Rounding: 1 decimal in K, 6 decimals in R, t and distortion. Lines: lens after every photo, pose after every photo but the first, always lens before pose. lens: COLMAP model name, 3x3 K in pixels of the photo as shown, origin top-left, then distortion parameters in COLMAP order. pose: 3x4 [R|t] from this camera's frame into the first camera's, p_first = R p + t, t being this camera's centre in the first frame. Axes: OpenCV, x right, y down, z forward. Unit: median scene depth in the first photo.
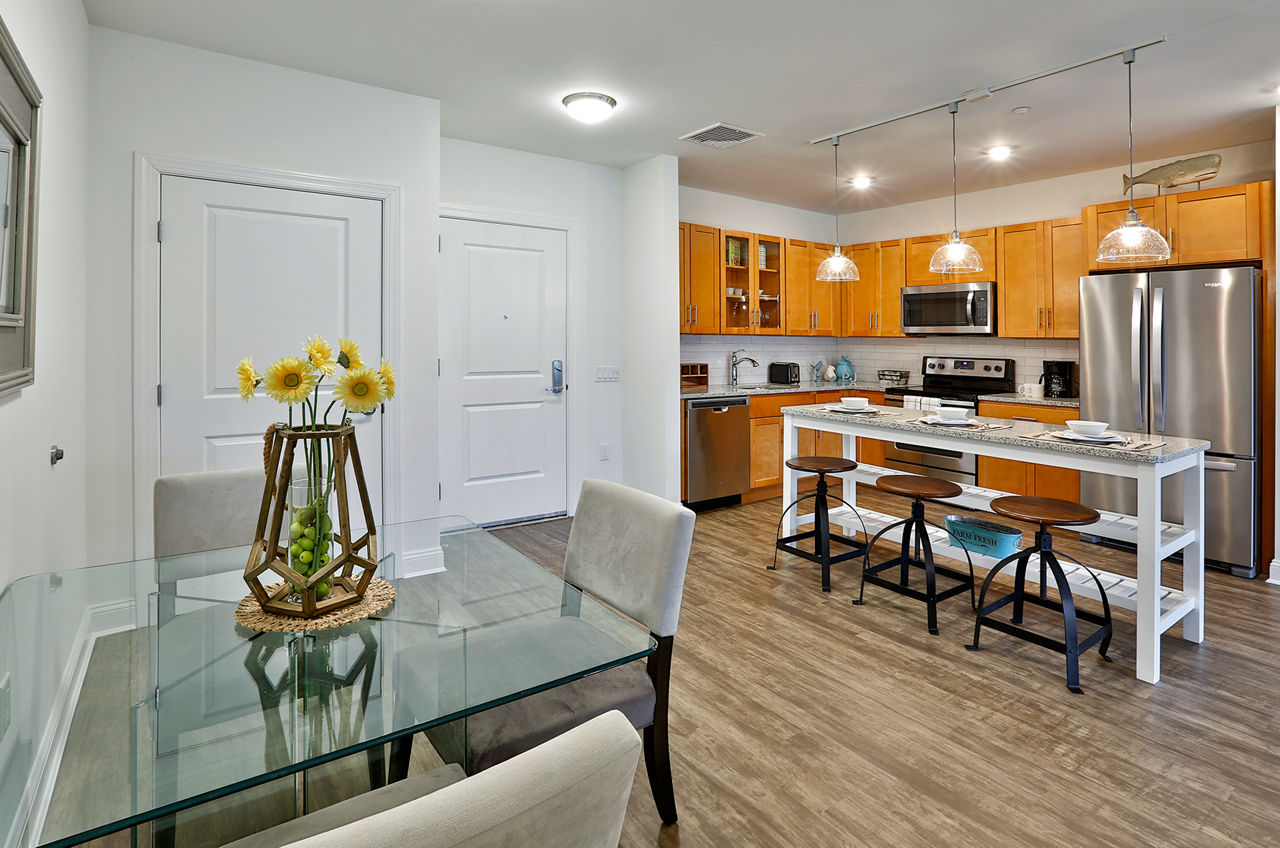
lens RADIAL K [[654.9, 0, 649.2], [0, 654.9, 340.3], [0, 0, 1]] dist [0.000671, -0.000669]
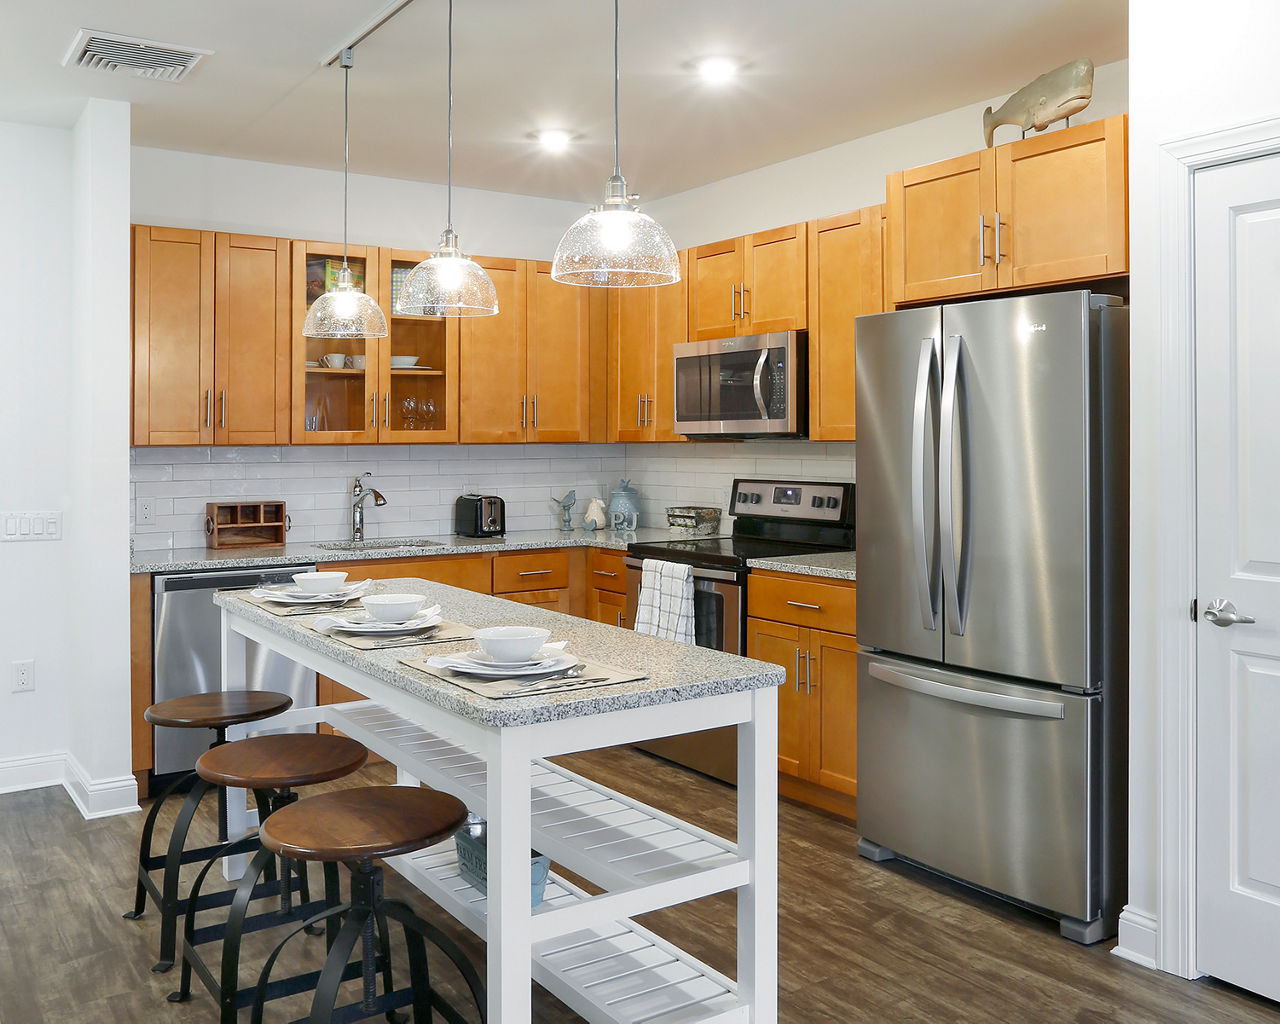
lens RADIAL K [[1190.8, 0, 623.5], [0, 1190.8, 445.8], [0, 0, 1]] dist [-0.011987, 0.000000]
pose [[0.998103, -0.019279, -0.058465, 0.428539], [0.019422, 0.999810, 0.001870, -0.005128], [0.058418, -0.003002, 0.998288, 0.079909]]
